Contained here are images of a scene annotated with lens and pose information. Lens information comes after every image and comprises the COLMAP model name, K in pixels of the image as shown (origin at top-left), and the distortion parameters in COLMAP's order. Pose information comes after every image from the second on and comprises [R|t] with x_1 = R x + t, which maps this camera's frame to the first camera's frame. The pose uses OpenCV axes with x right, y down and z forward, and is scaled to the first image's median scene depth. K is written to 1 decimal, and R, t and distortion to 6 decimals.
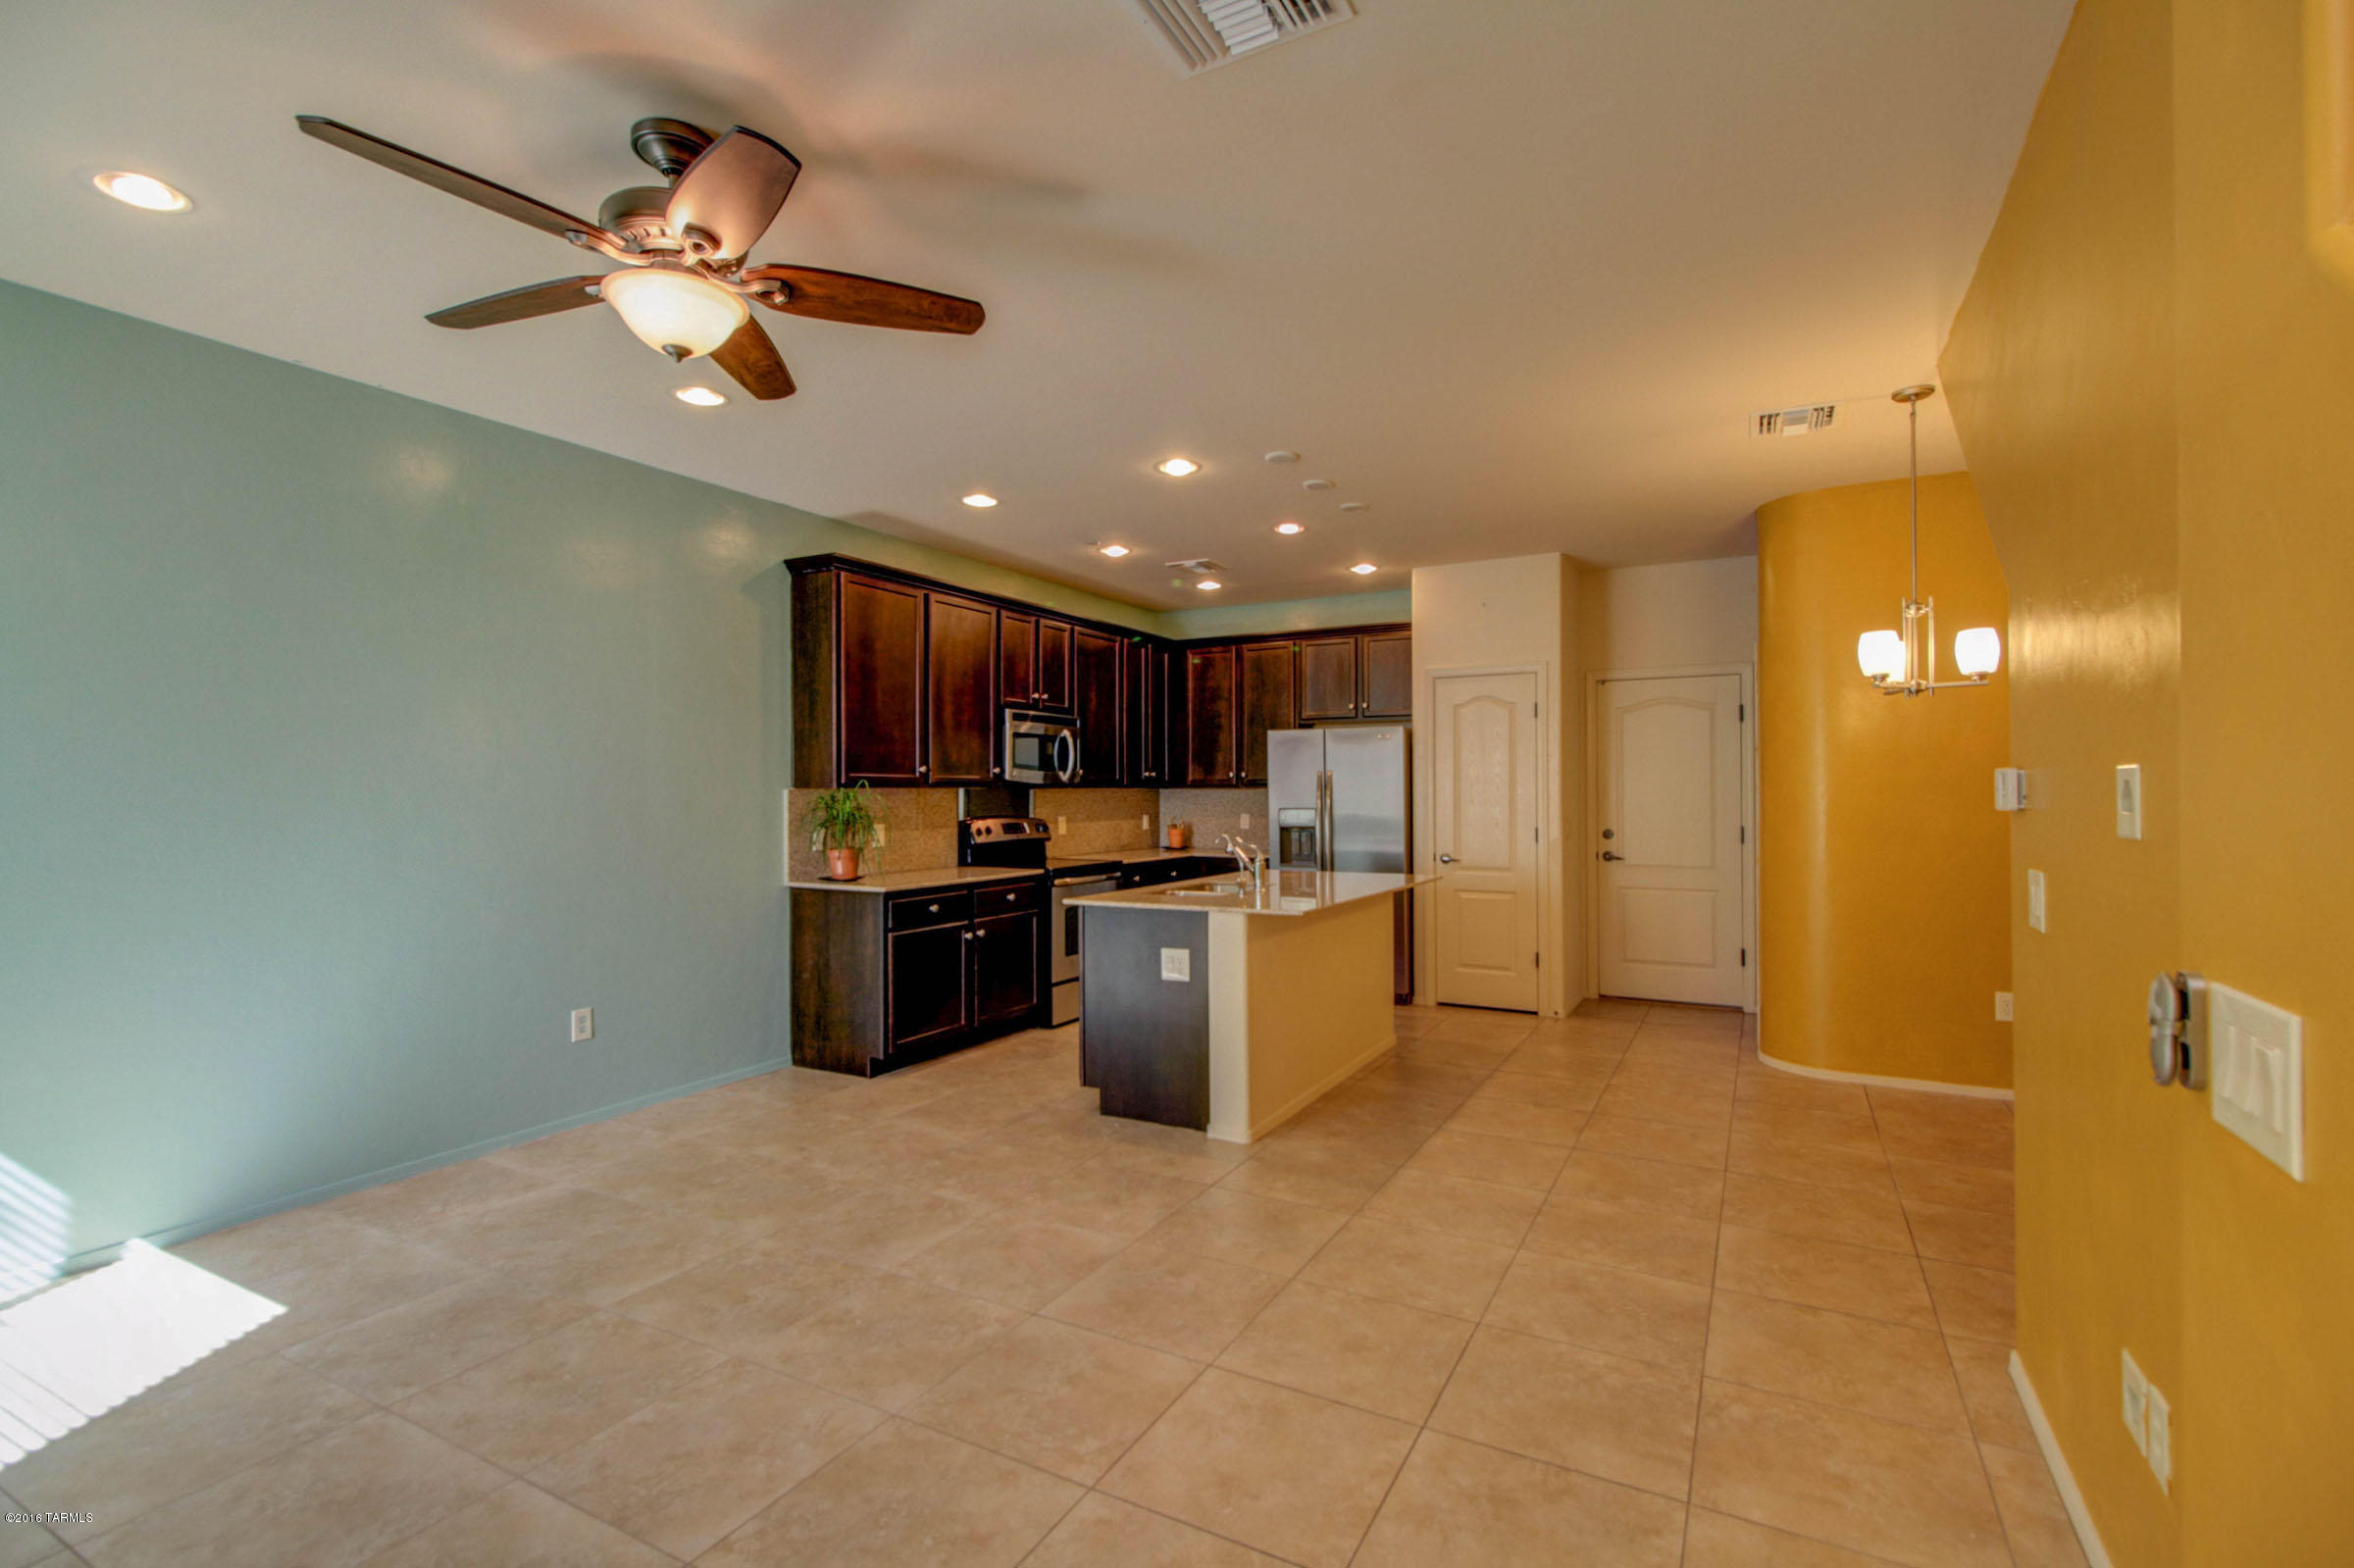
lens RADIAL K [[1076.1, 0, 1171.0], [0, 1076.1, 787.1], [0, 0, 1]] dist [0.028872, -0.014628]
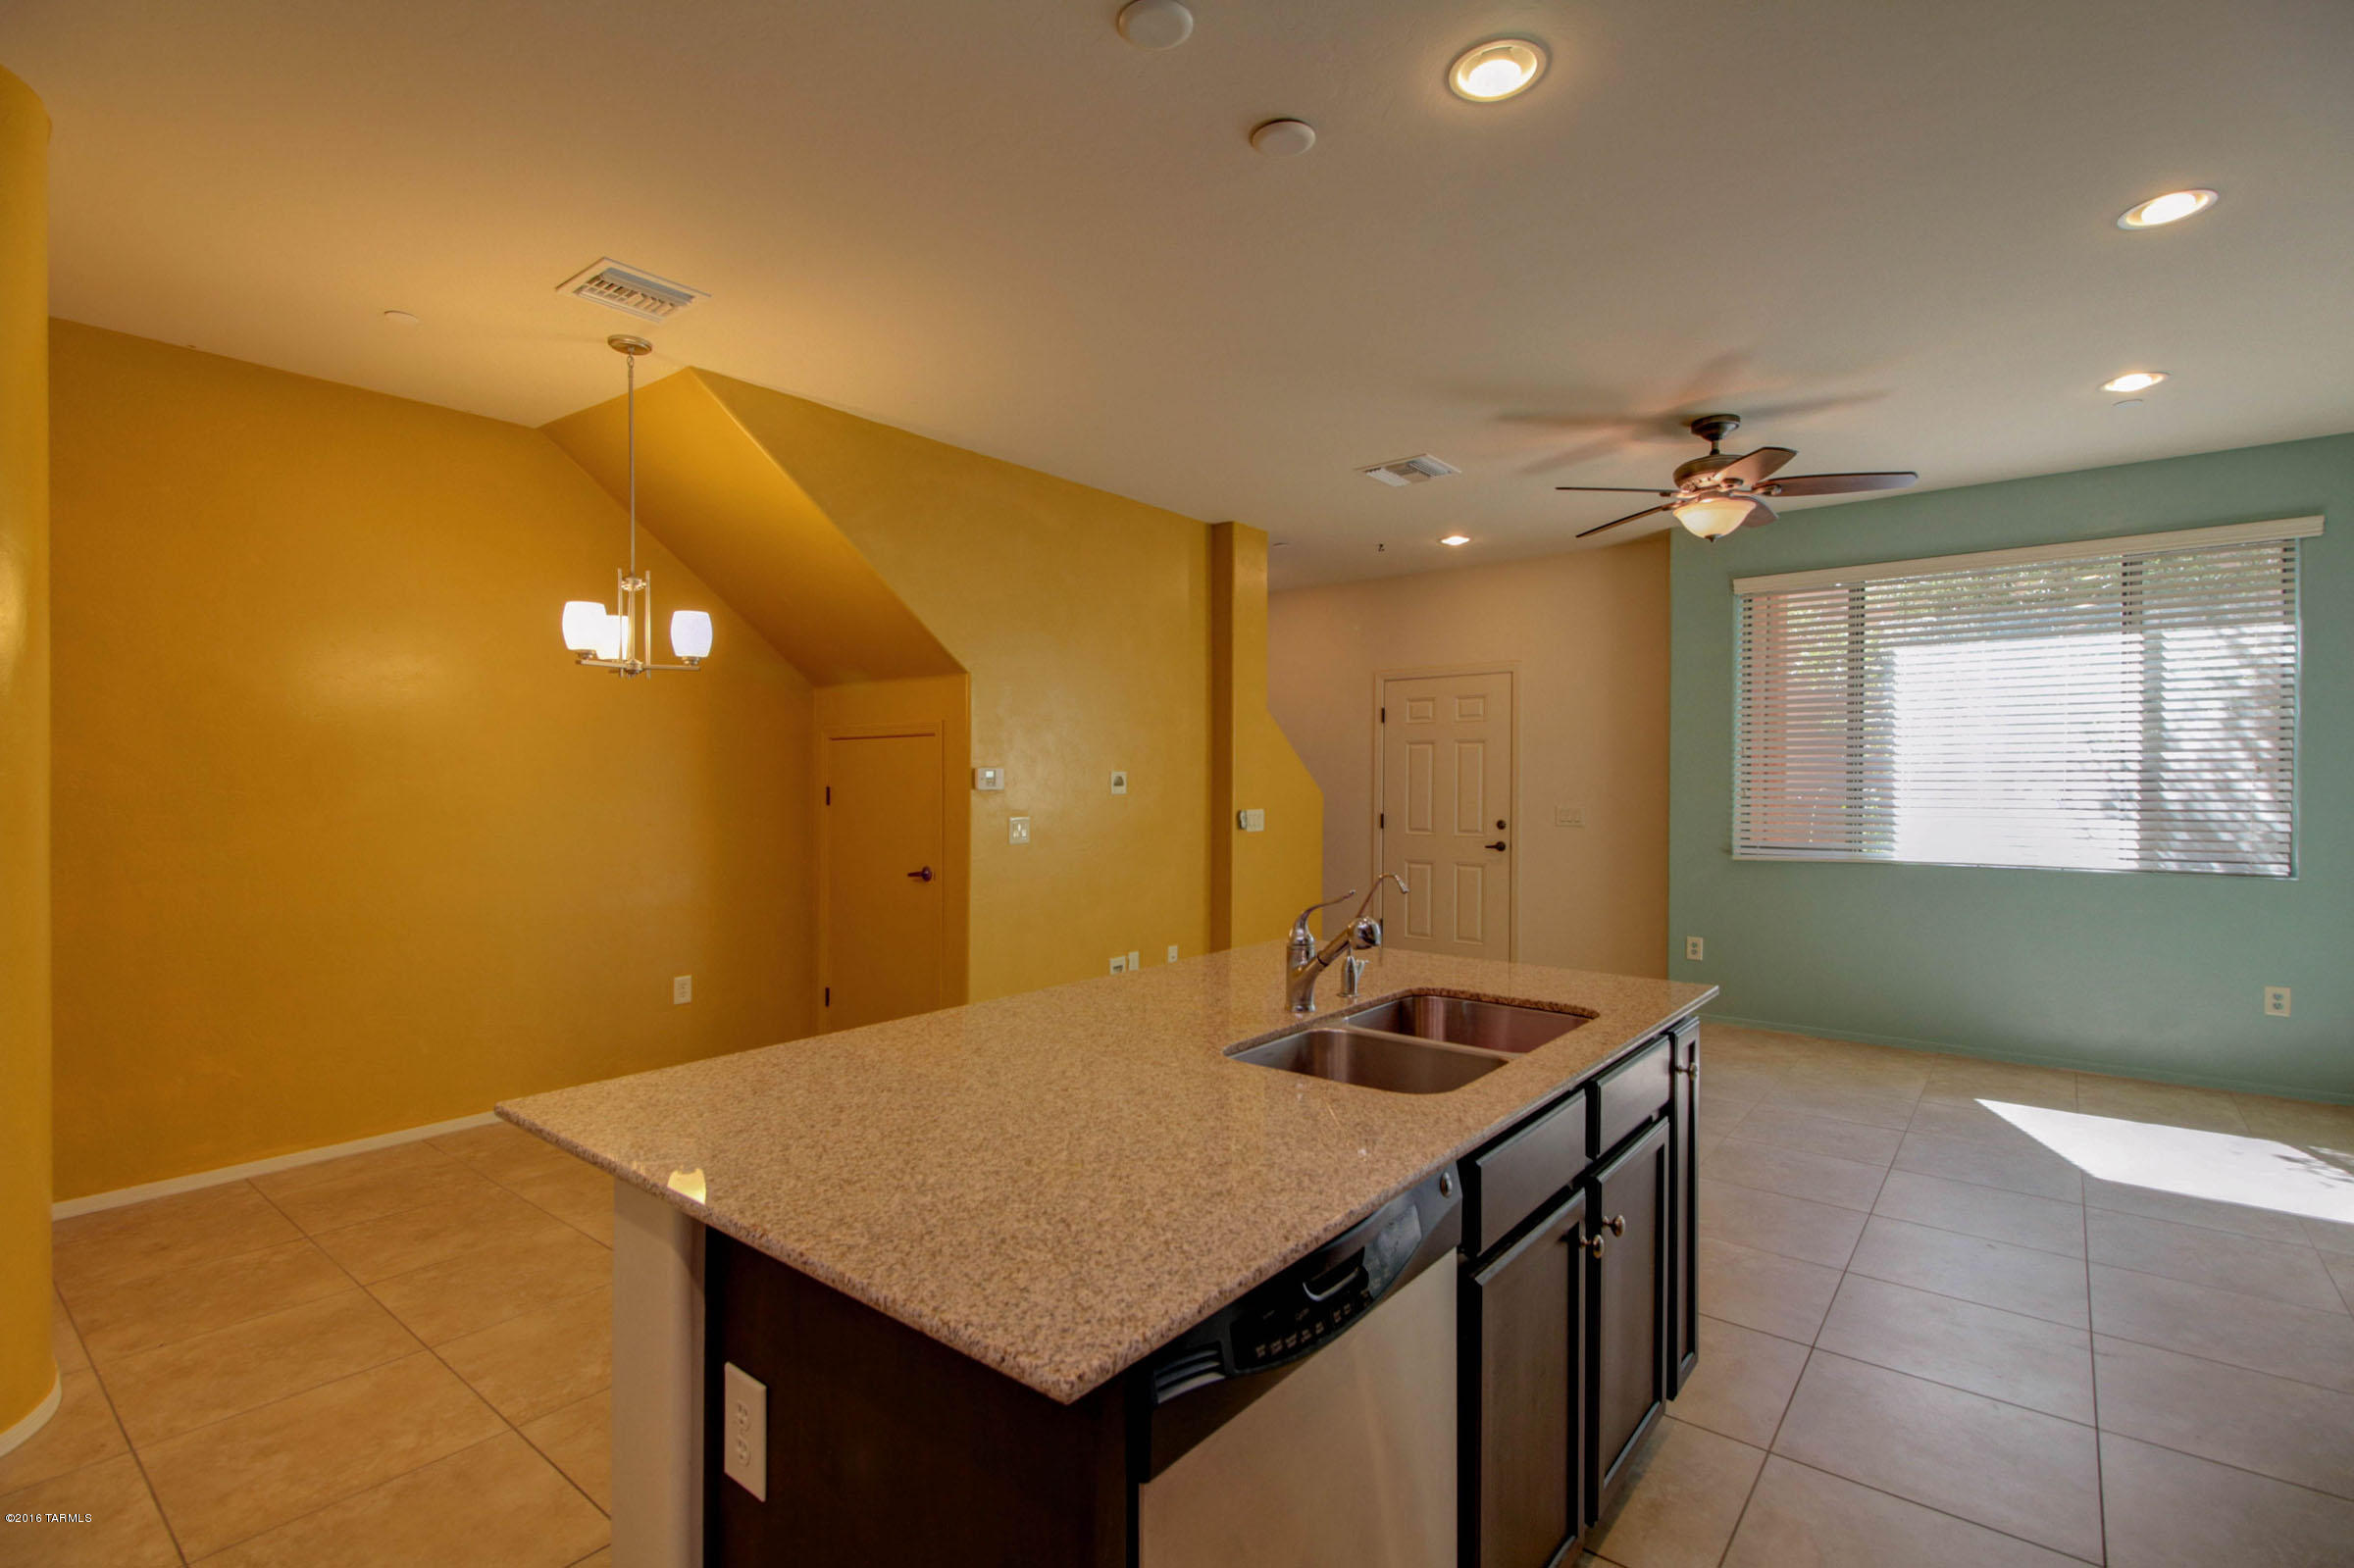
lens RADIAL K [[1076.1, 0, 1171.0], [0, 1076.1, 787.1], [0, 0, 1]] dist [0.028872, -0.014628]
pose [[-0.983327, 0.002639, 0.181828, 0.069321], [0.002458, 0.999996, -0.001218, 0.013132], [-0.181831, -0.000750, -0.983330, 1.816515]]
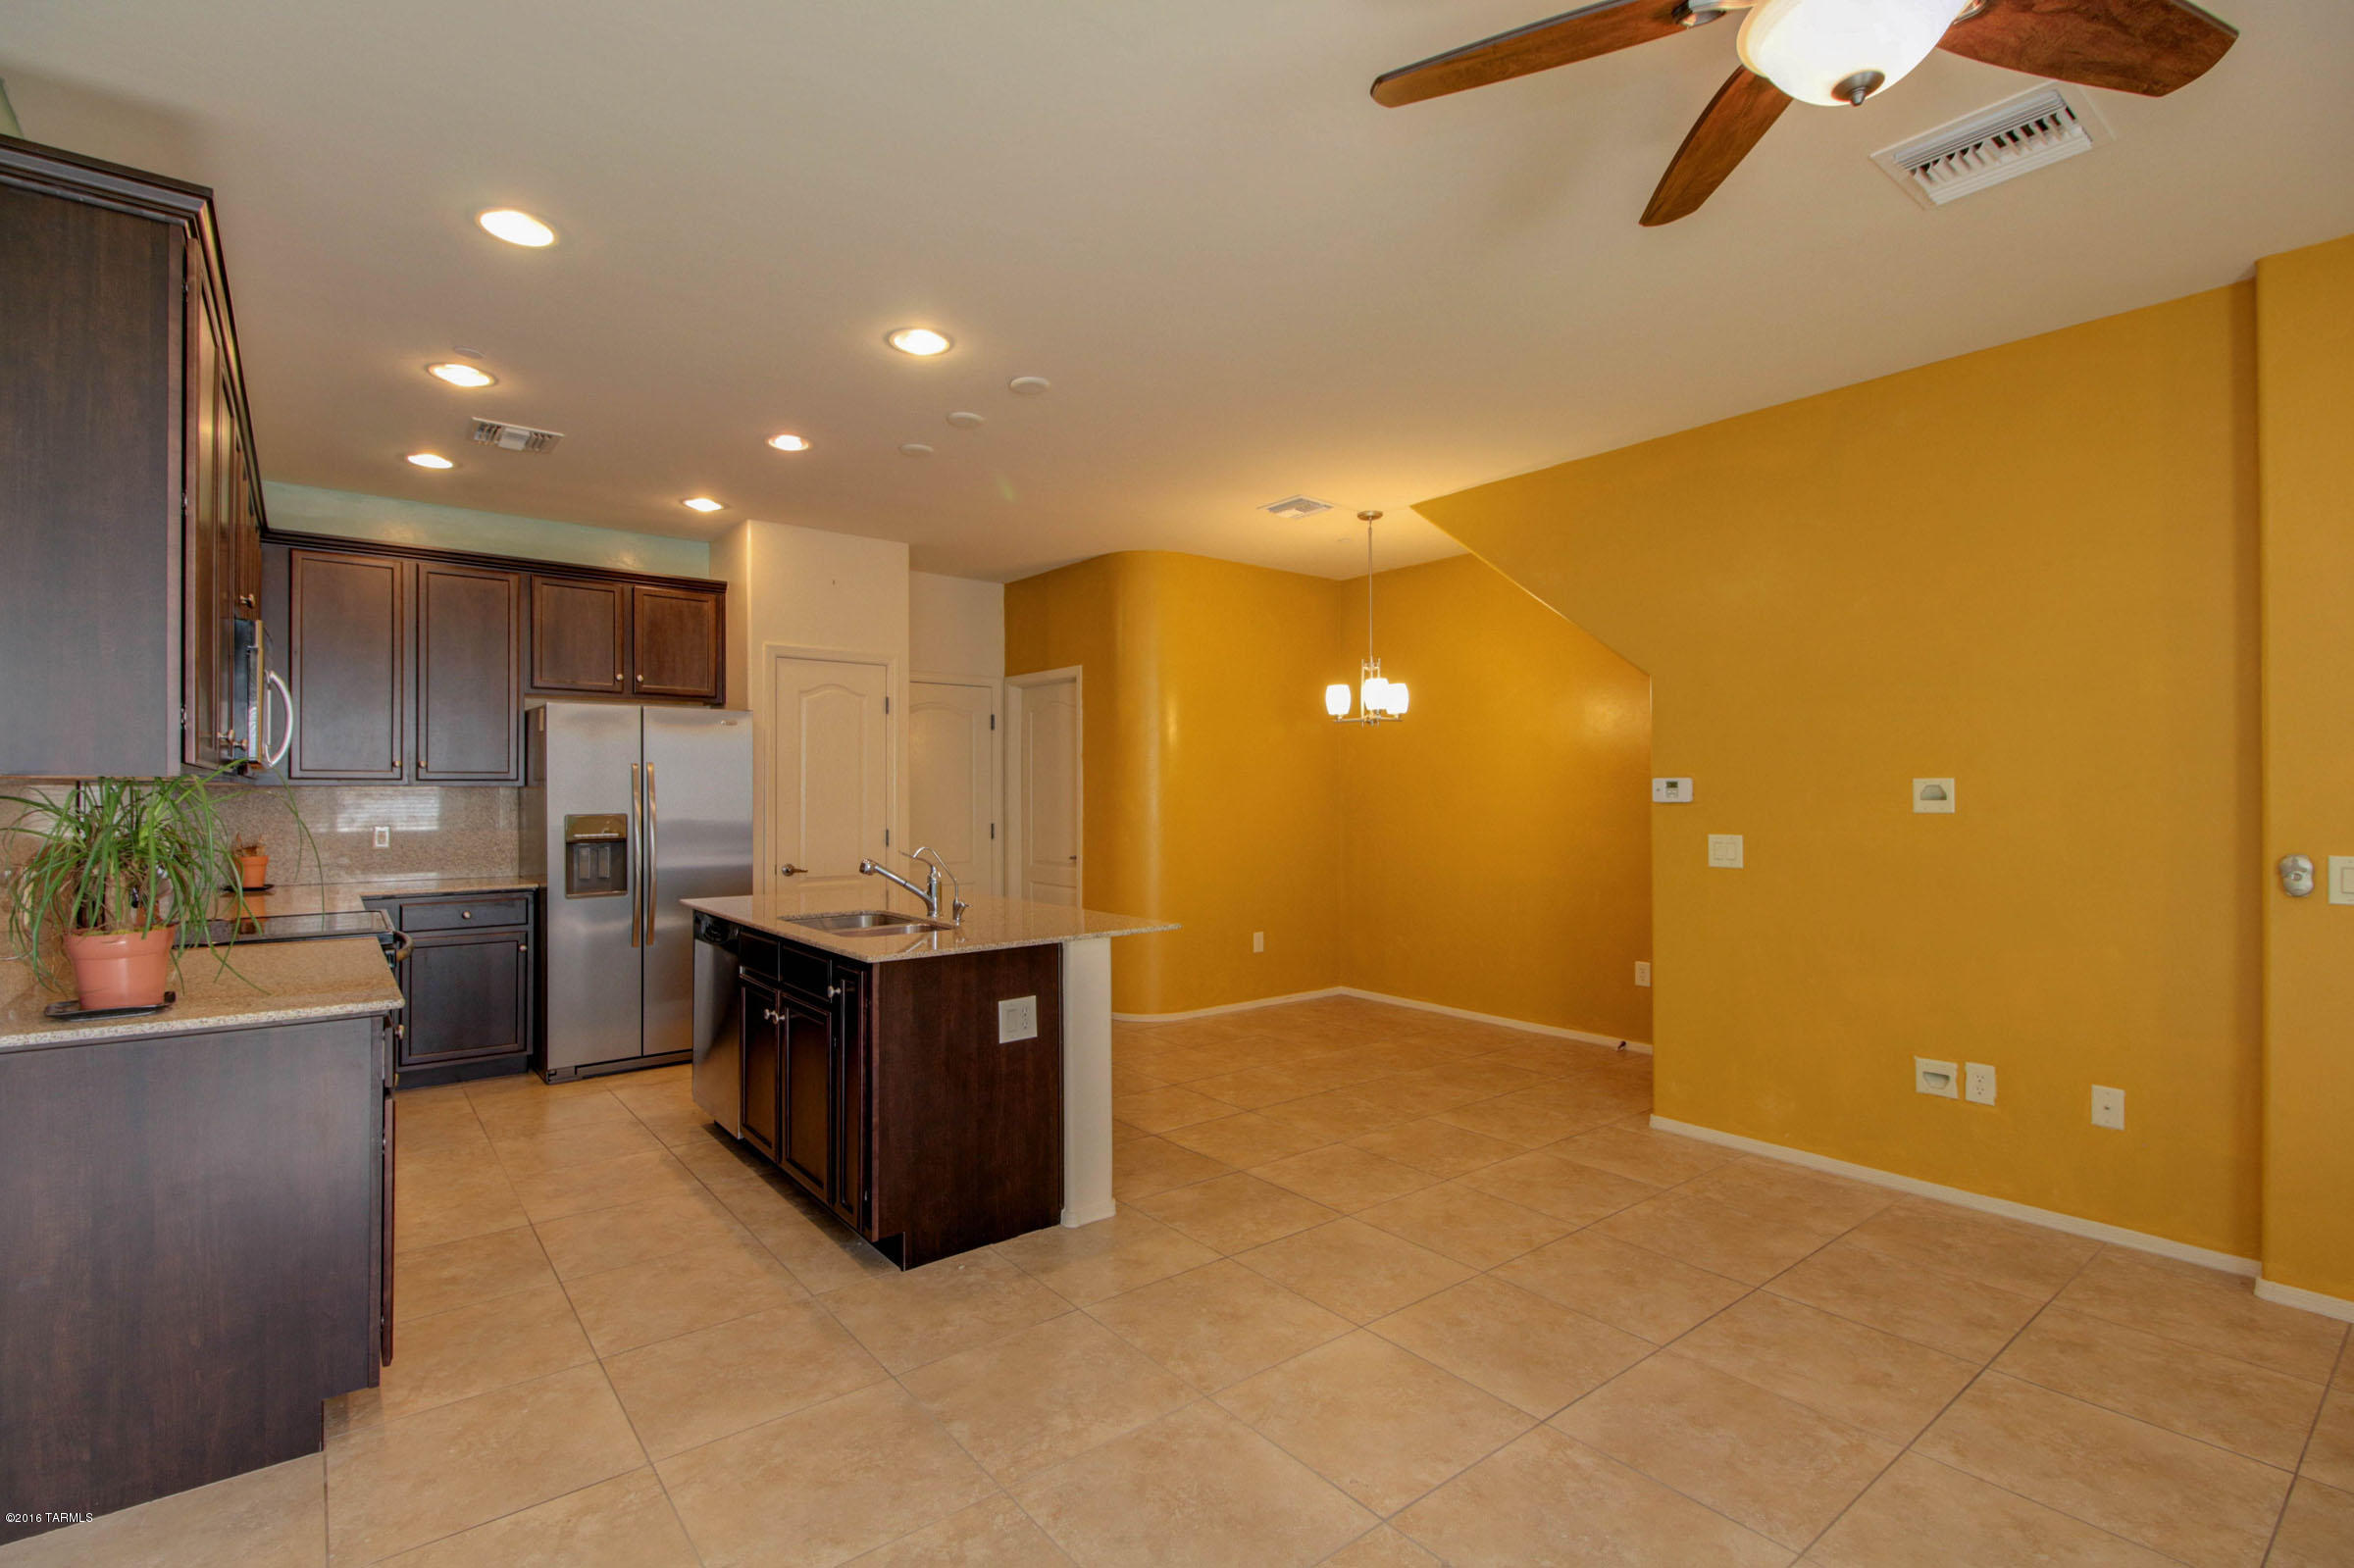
lens RADIAL K [[1076.1, 0, 1171.0], [0, 1076.1, 787.1], [0, 0, 1]] dist [0.028872, -0.014628]
pose [[0.384211, 0.008465, 0.923207, -0.732481], [-0.006325, 0.999959, -0.006536, 0.008048], [-0.923224, -0.003328, 0.384249, 0.690520]]
